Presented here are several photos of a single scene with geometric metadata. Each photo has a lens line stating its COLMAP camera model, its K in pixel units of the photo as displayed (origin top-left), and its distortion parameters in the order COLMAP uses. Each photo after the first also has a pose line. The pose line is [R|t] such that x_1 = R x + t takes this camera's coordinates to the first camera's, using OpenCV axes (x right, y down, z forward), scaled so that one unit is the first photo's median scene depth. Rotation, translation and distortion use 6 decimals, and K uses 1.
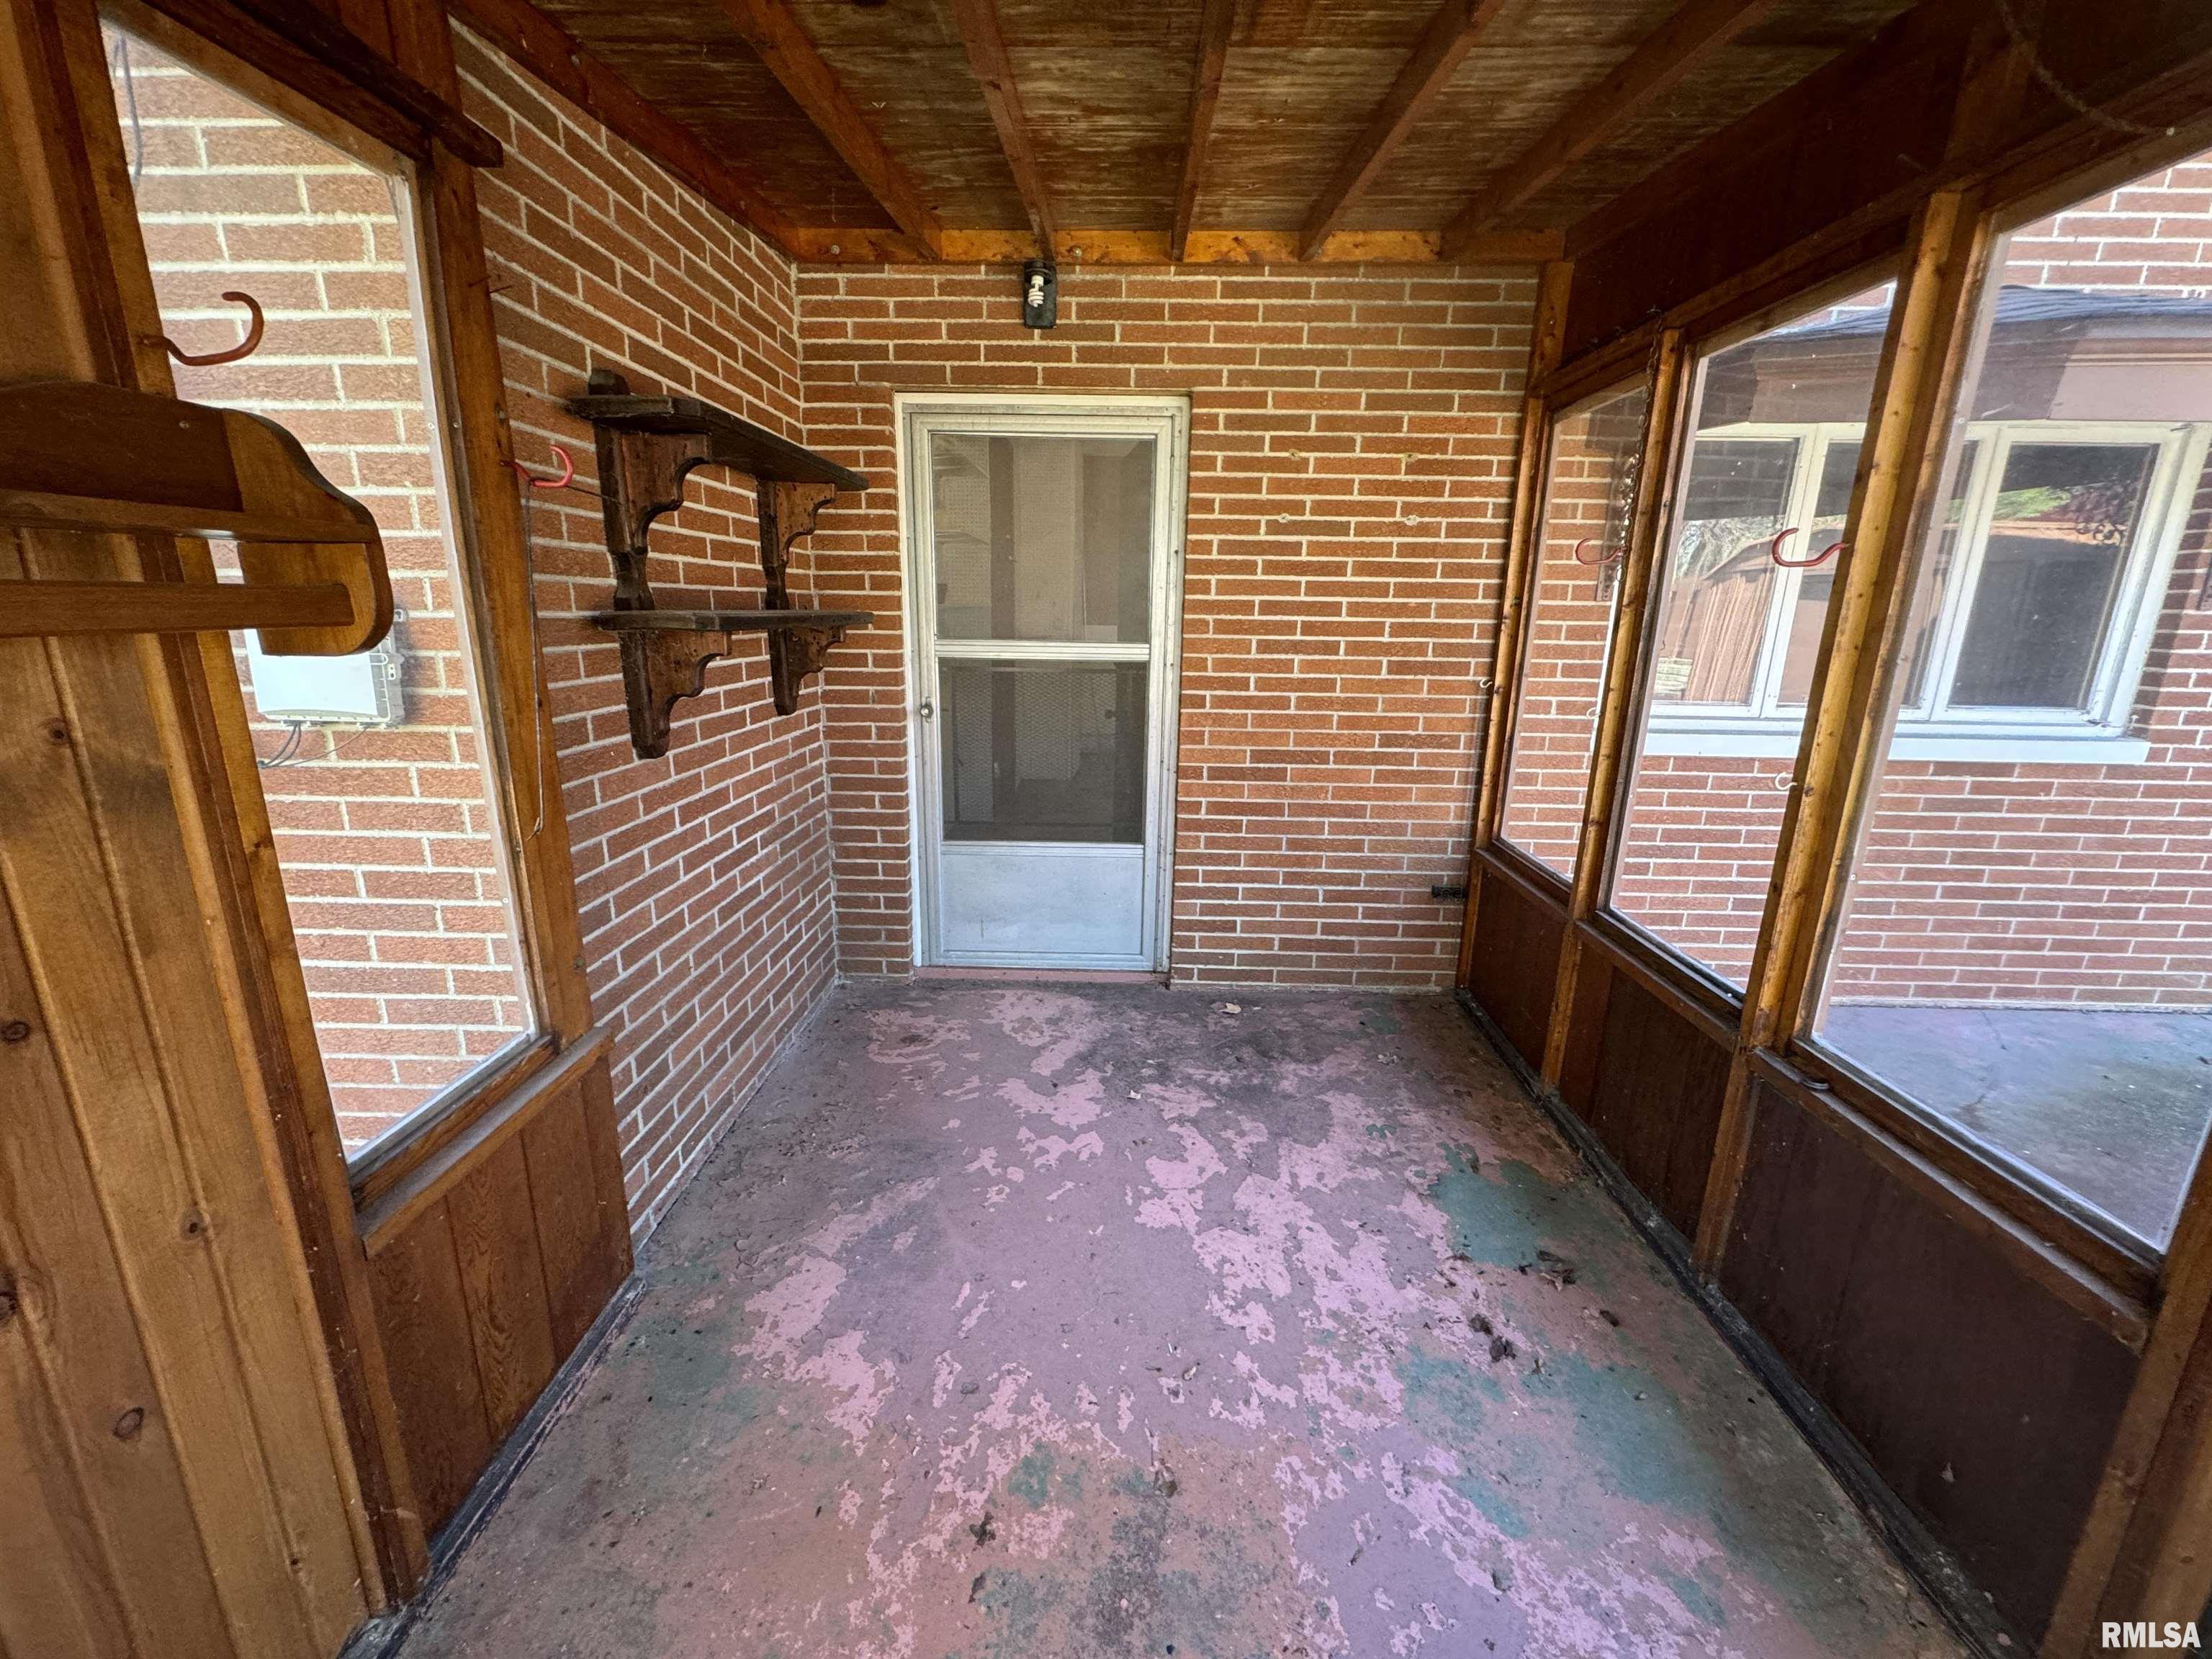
lens RADIAL K [[879.2, 0, 1104.1], [0, 879.2, 827.0], [0, 0, 1]] dist [0.001134, -0.000228]
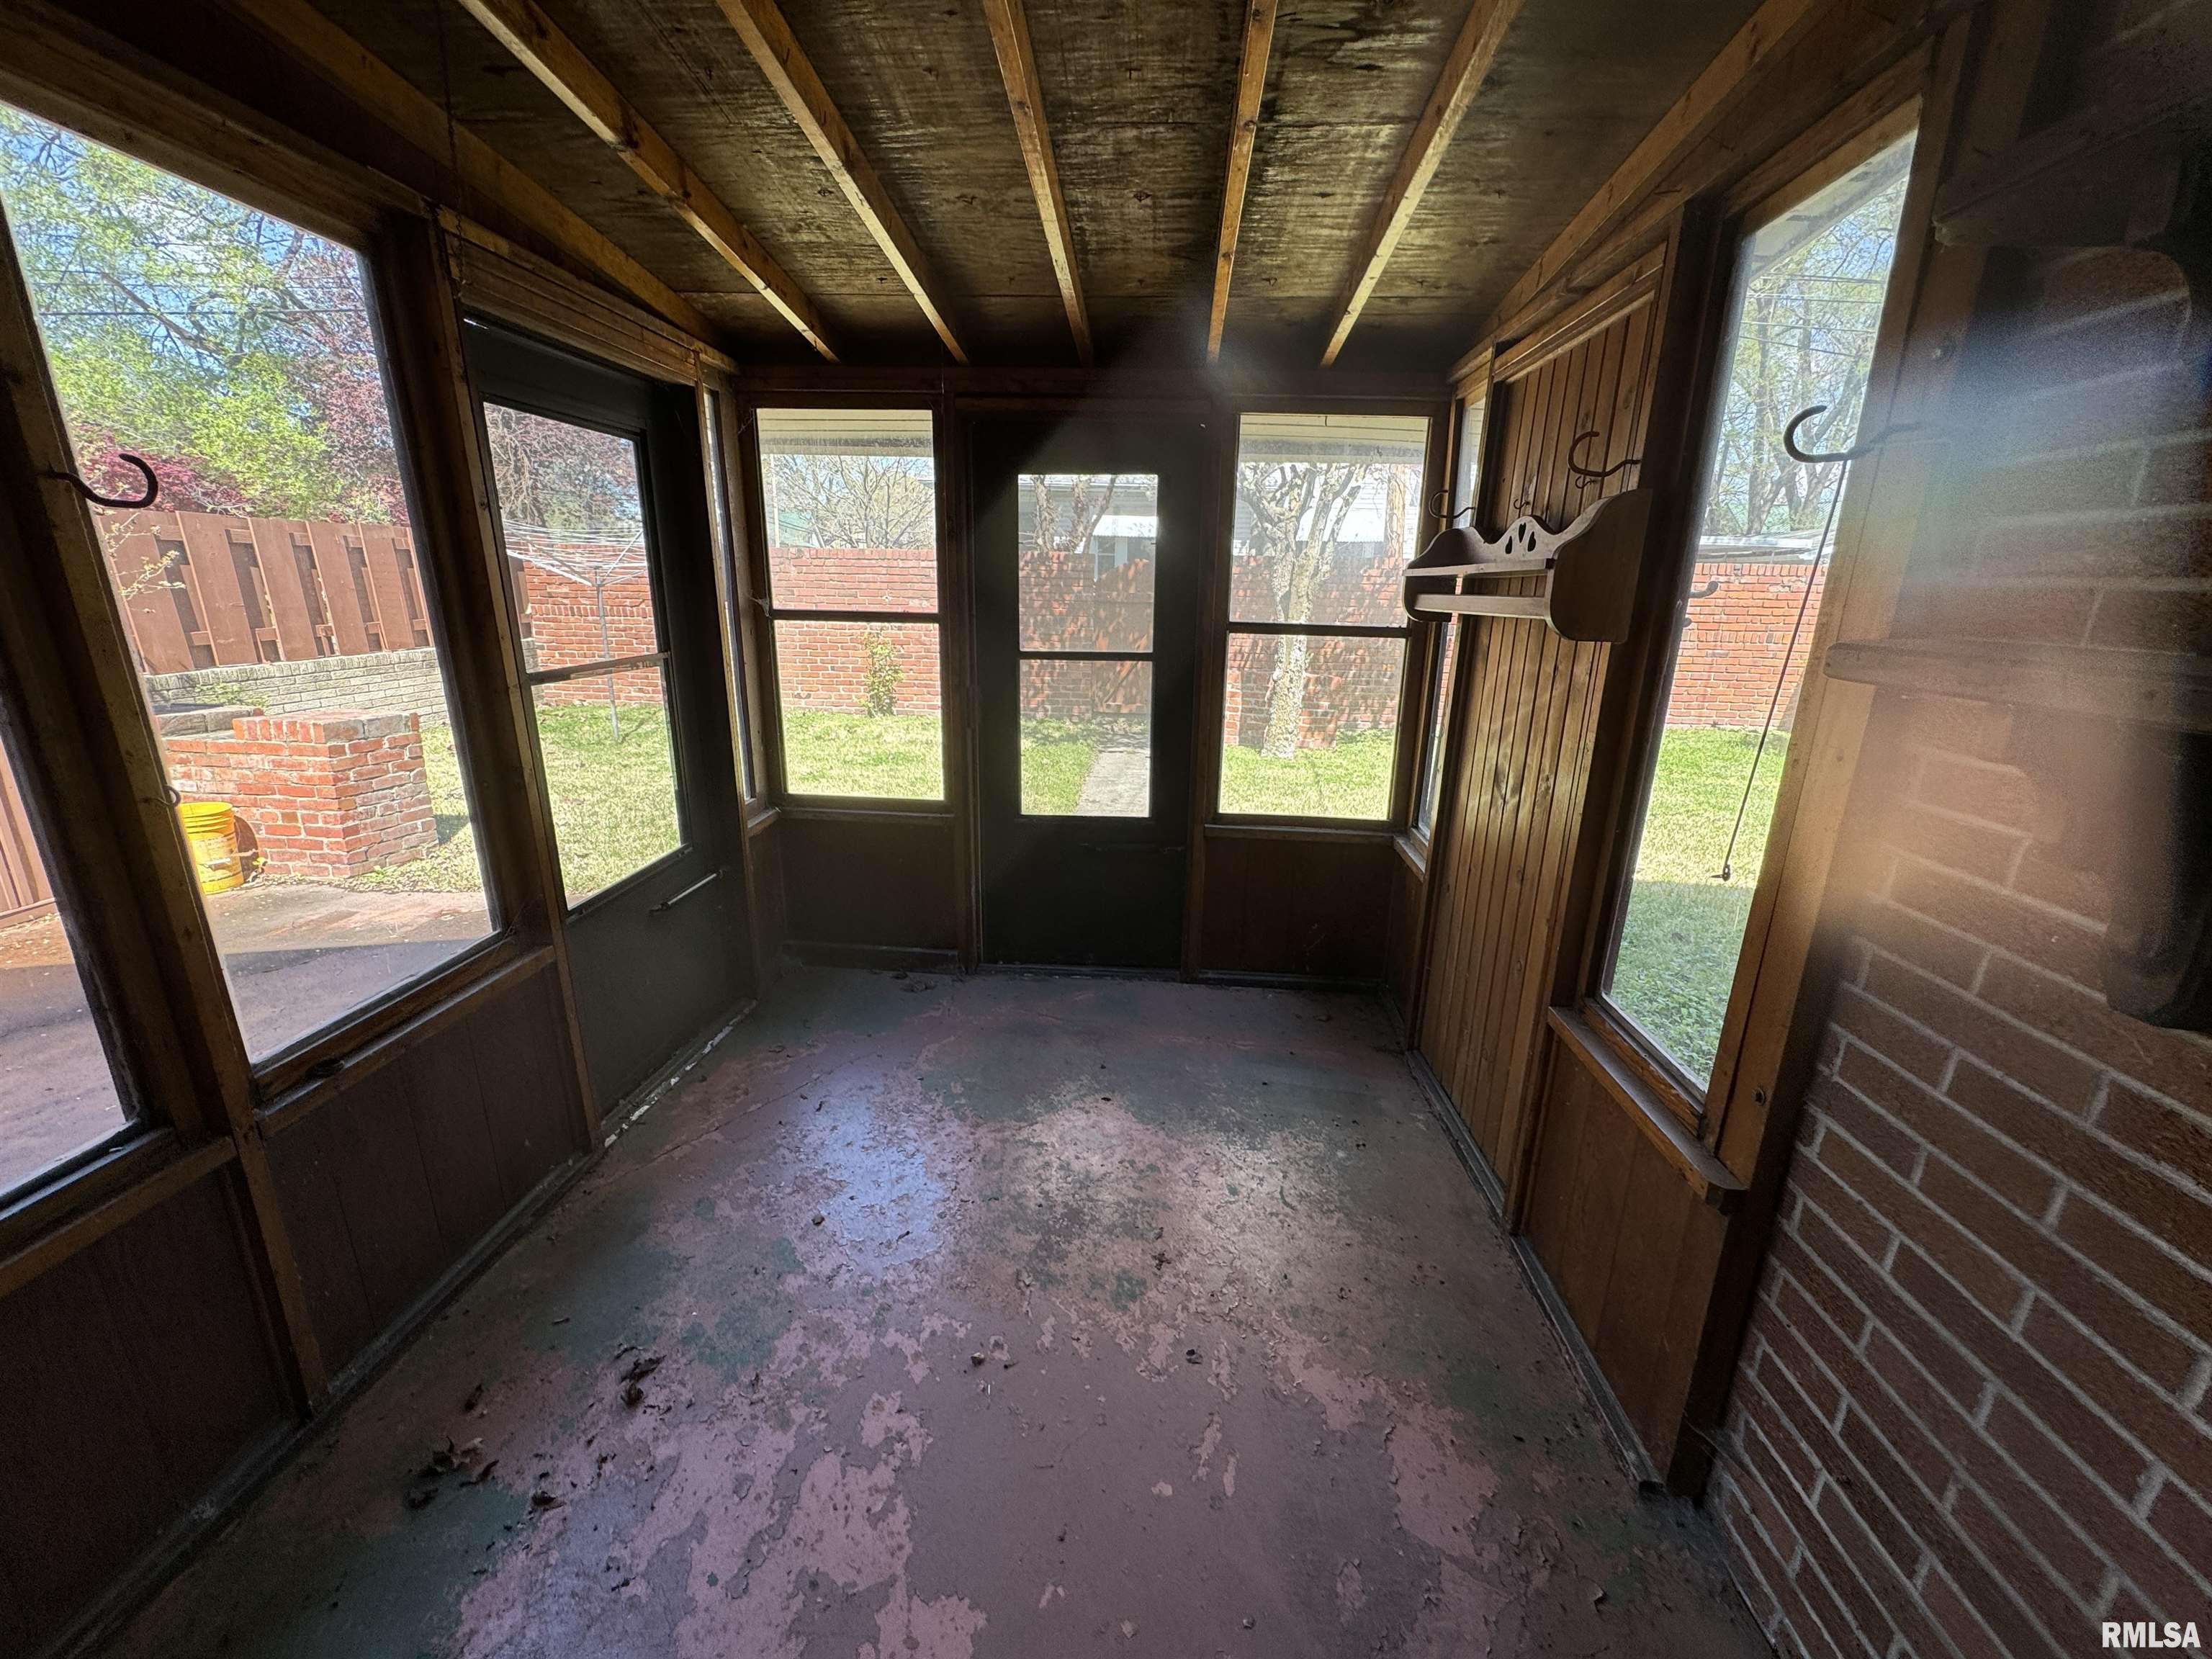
lens RADIAL K [[879.2, 0, 1104.1], [0, 879.2, 827.0], [0, 0, 1]] dist [0.001134, -0.000228]
pose [[-0.998573, -0.041459, 0.033668, -0.055312], [-0.019372, 0.868636, 0.495072, -0.408380], [-0.049770, 0.493713, -0.868199, 1.577859]]
